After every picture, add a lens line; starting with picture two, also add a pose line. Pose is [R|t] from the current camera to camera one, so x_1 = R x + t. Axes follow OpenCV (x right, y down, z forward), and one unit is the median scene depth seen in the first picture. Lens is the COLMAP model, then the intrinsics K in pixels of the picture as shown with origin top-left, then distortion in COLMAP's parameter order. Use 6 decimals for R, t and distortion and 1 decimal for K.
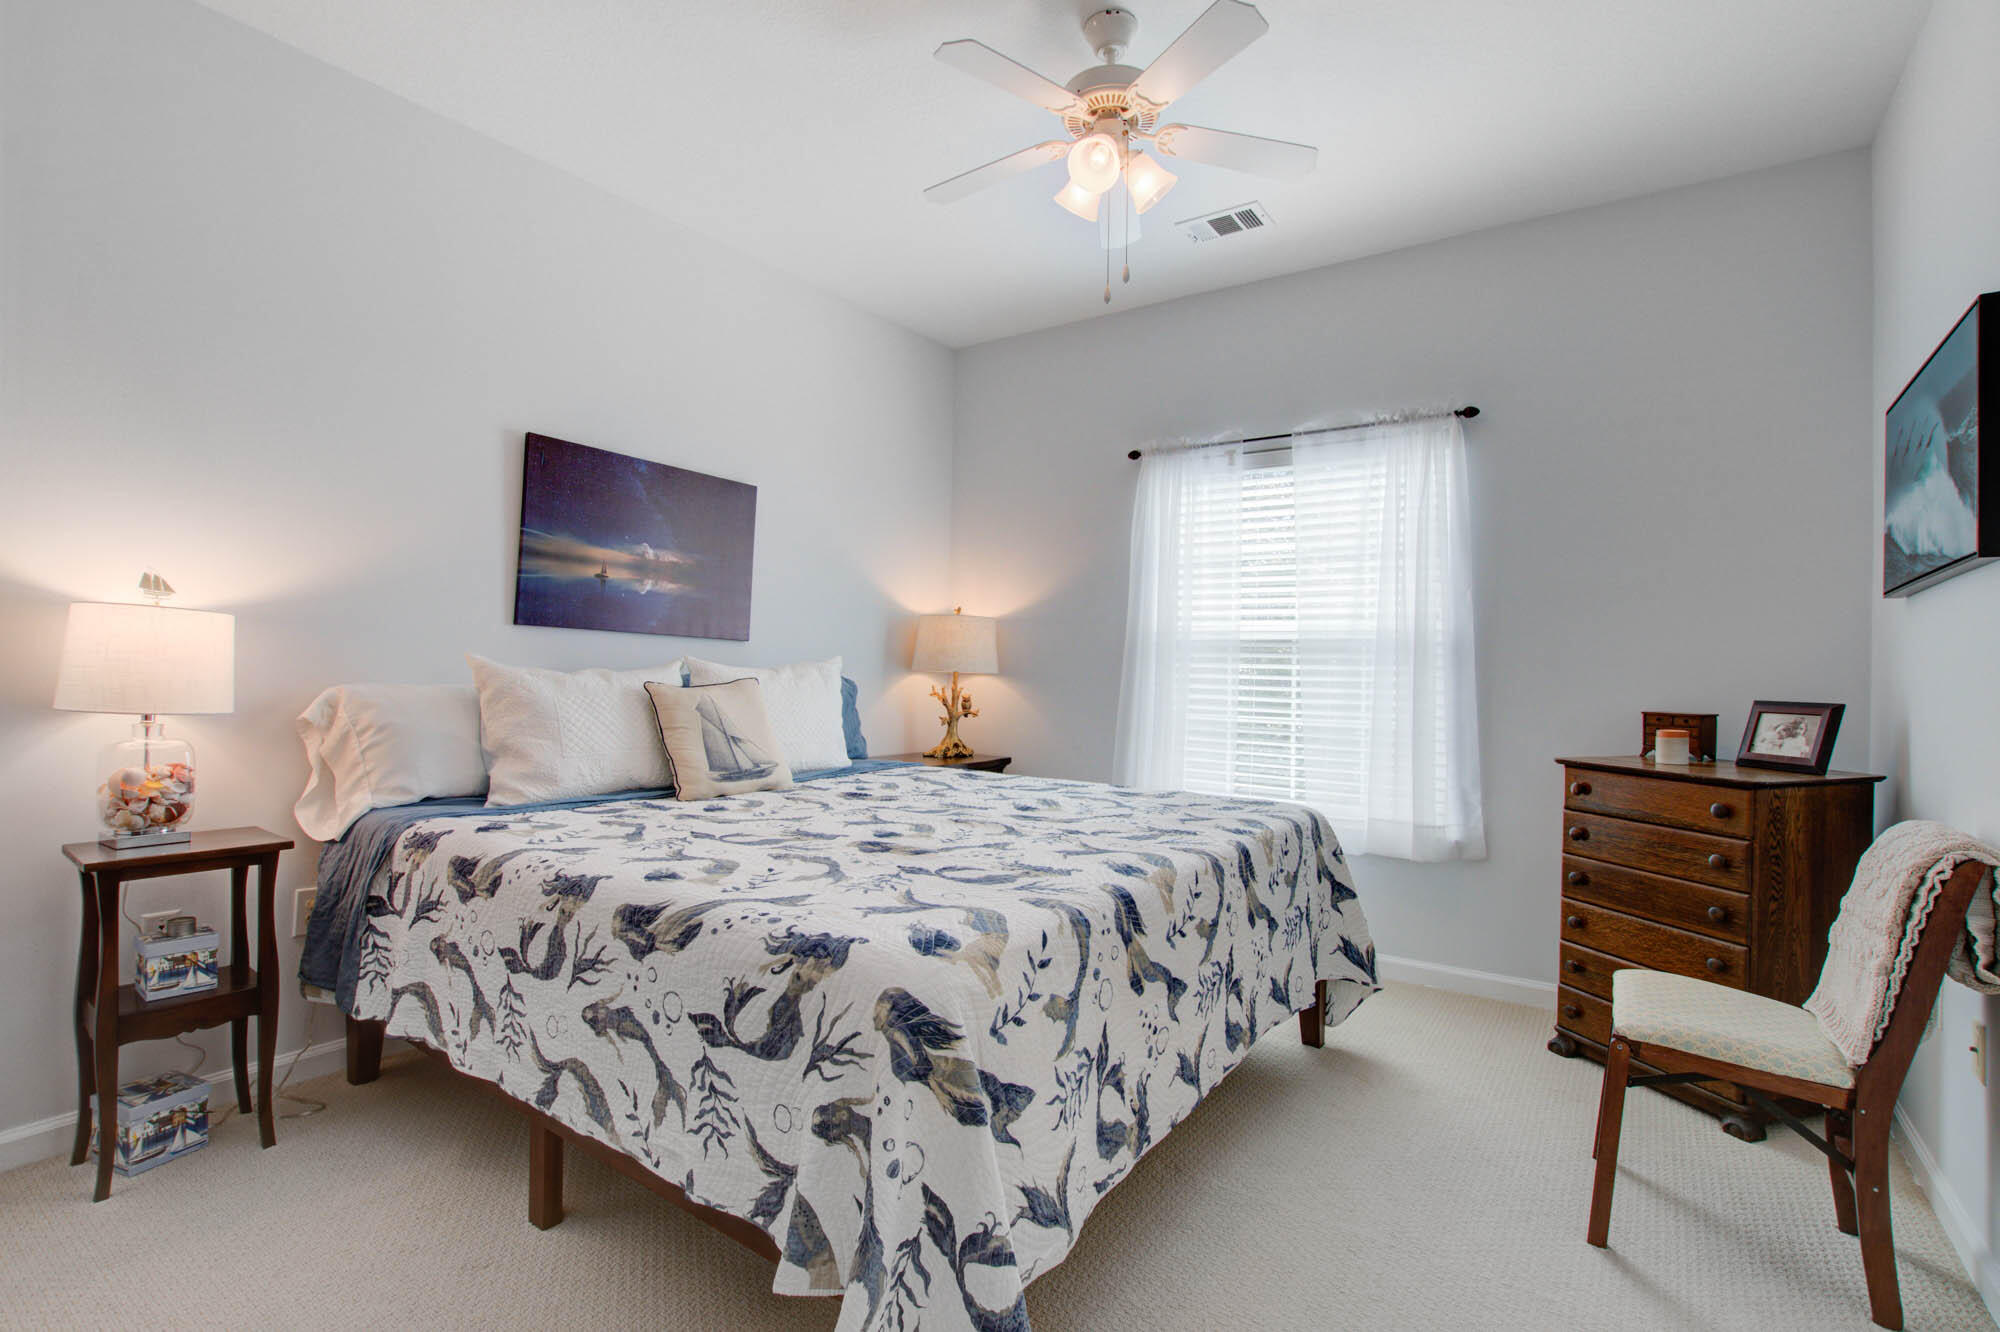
lens RADIAL K [[959.6, 0, 1000.0], [0, 959.6, 666.0], [0, 0, 1]] dist [-0.020785, 0.000170]
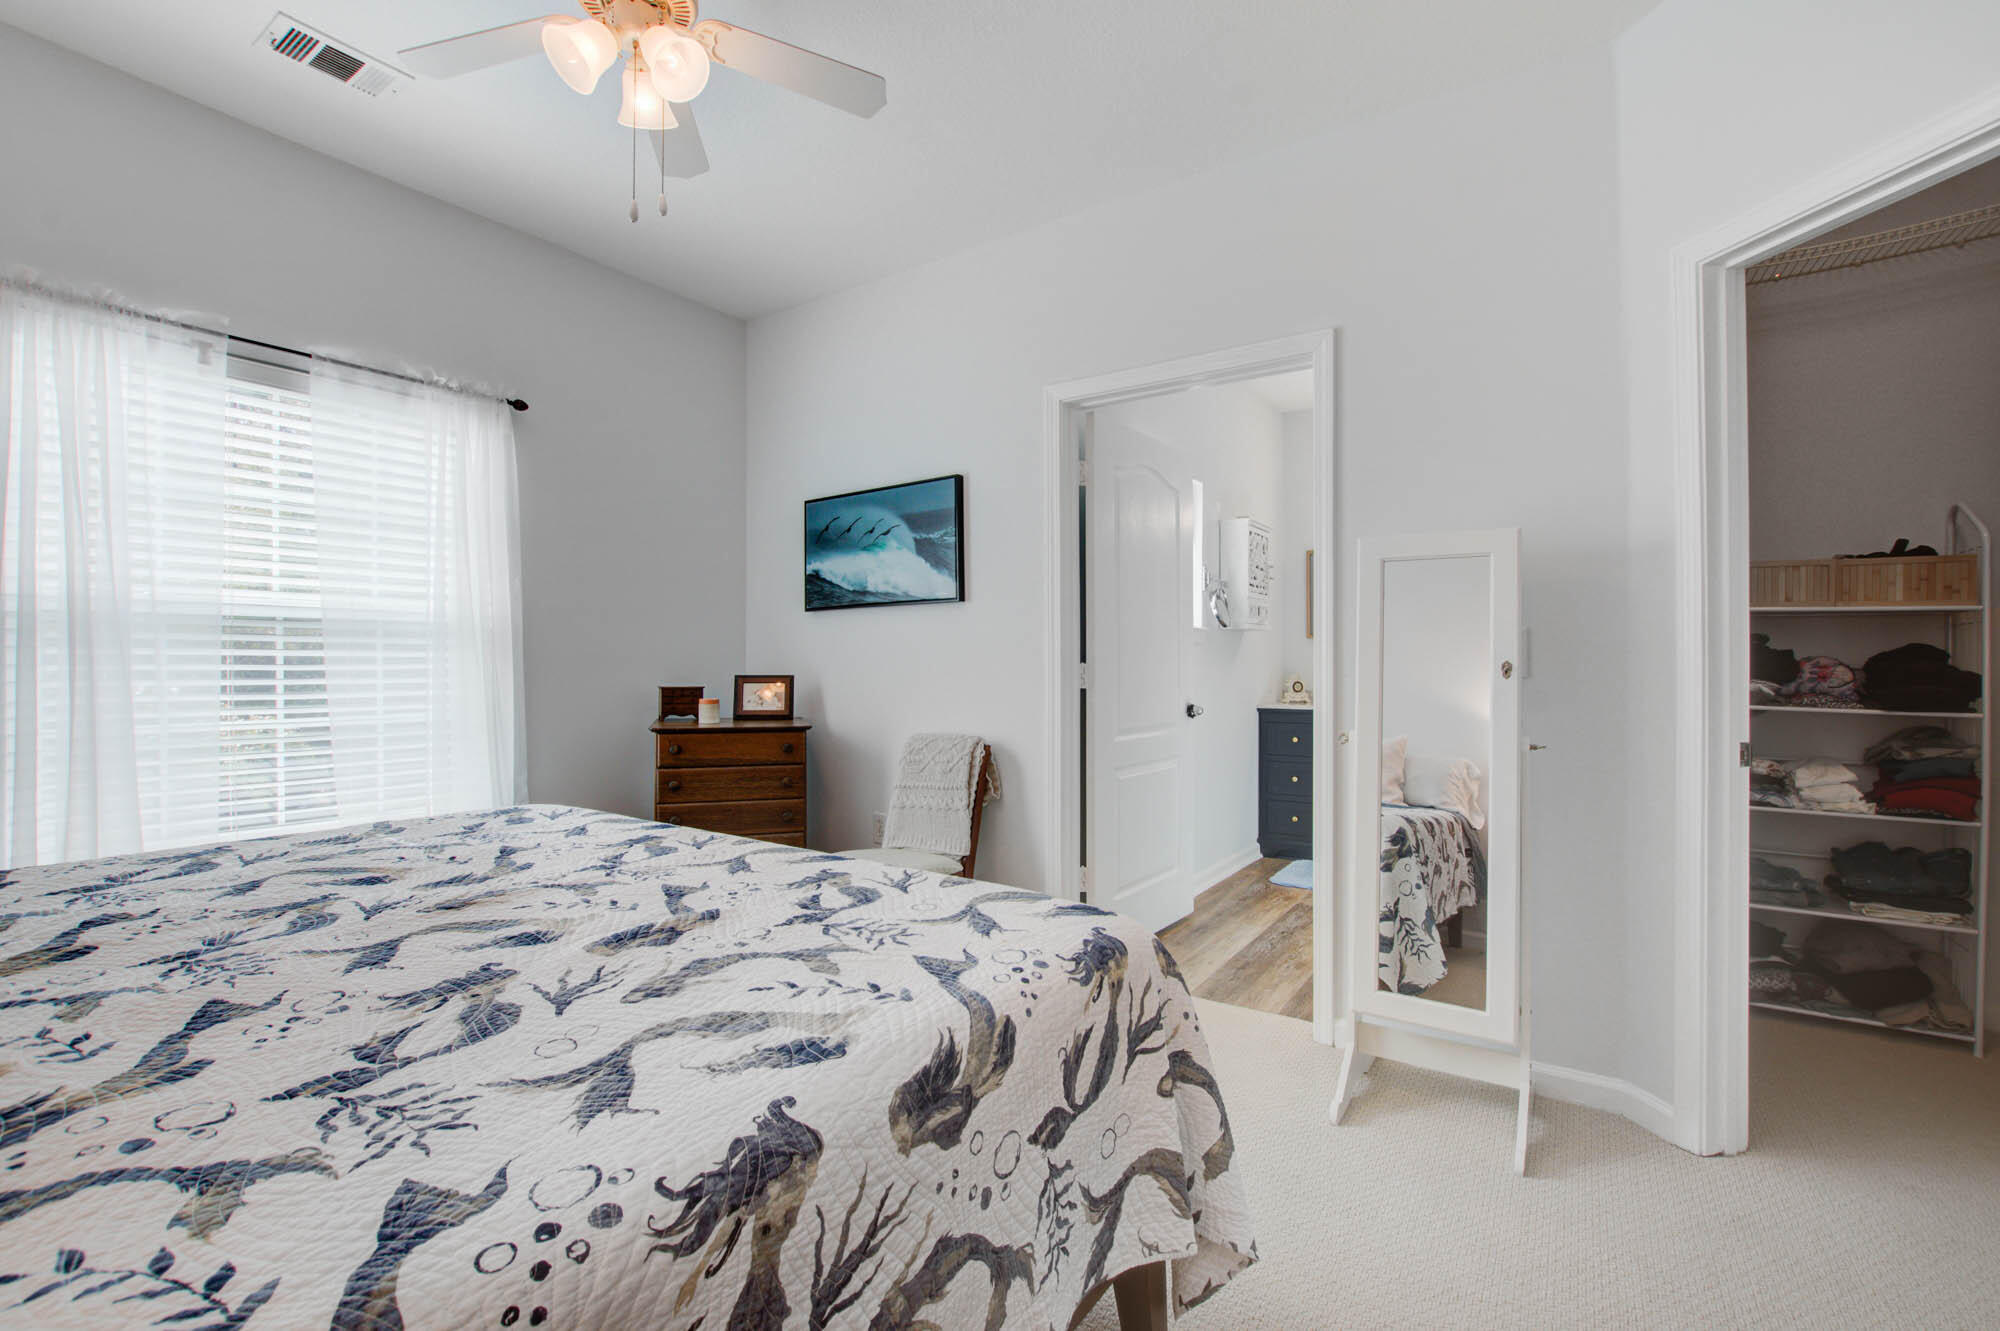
lens RADIAL K [[897.6, 0, 1000.0], [0, 897.6, 665.5], [0, 0, 1]] dist [-0.002818, -0.000056]
pose [[-0.042538, -0.022583, 0.998840, -0.908998], [-0.005558, 0.999734, 0.022367, -0.017737], [-0.999079, -0.004600, -0.042653, 0.944195]]
